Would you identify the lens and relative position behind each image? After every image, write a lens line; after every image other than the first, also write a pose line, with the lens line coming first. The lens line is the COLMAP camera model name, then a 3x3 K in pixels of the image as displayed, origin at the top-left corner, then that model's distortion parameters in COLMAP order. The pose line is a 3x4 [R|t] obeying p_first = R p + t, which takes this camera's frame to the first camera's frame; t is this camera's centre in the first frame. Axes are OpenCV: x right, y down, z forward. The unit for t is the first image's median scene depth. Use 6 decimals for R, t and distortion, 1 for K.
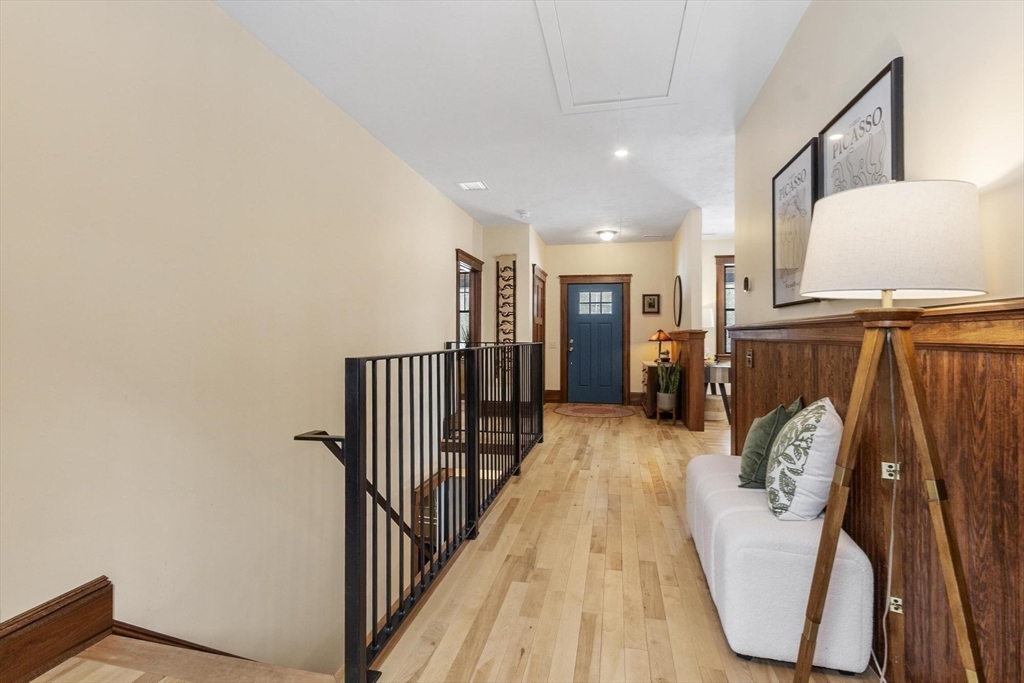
lens RADIAL K [[475.6, 0, 514.2], [0, 475.6, 327.4], [0, 0, 1]] dist [-0.001542, -0.000019]
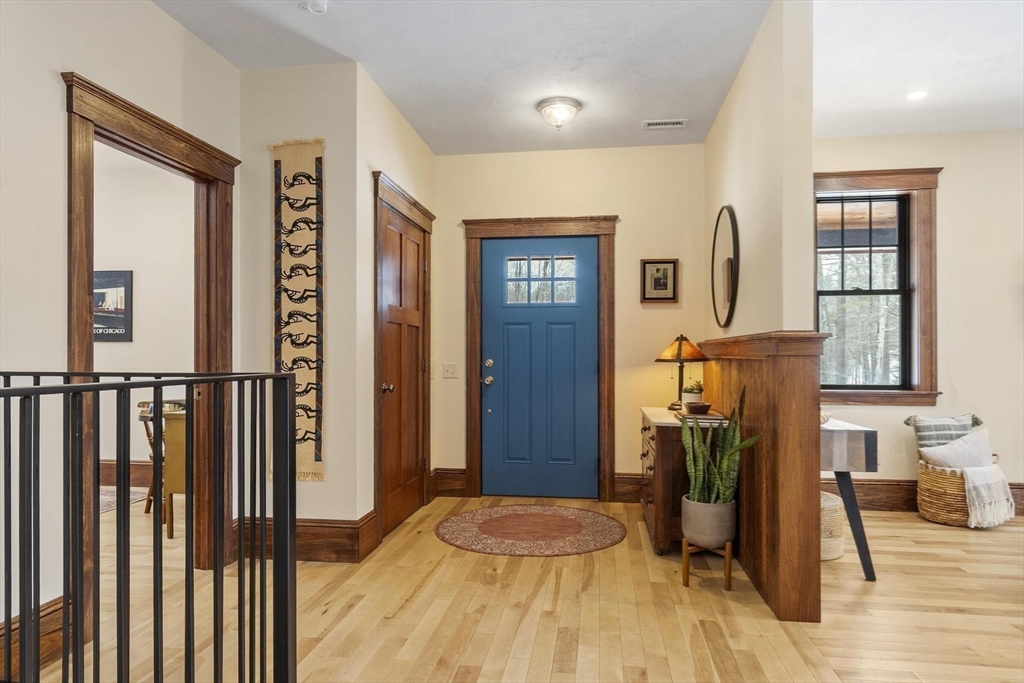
lens RADIAL K [[638.6, 0, 511.0], [0, 638.6, 346.8], [0, 0, 1]] dist [0.036248, 0.000616]
pose [[0.997397, -0.003785, 0.072004, 0.111161], [0.003130, 0.999953, 0.009204, 0.009237], [-0.072036, -0.008955, 0.997362, 0.436735]]
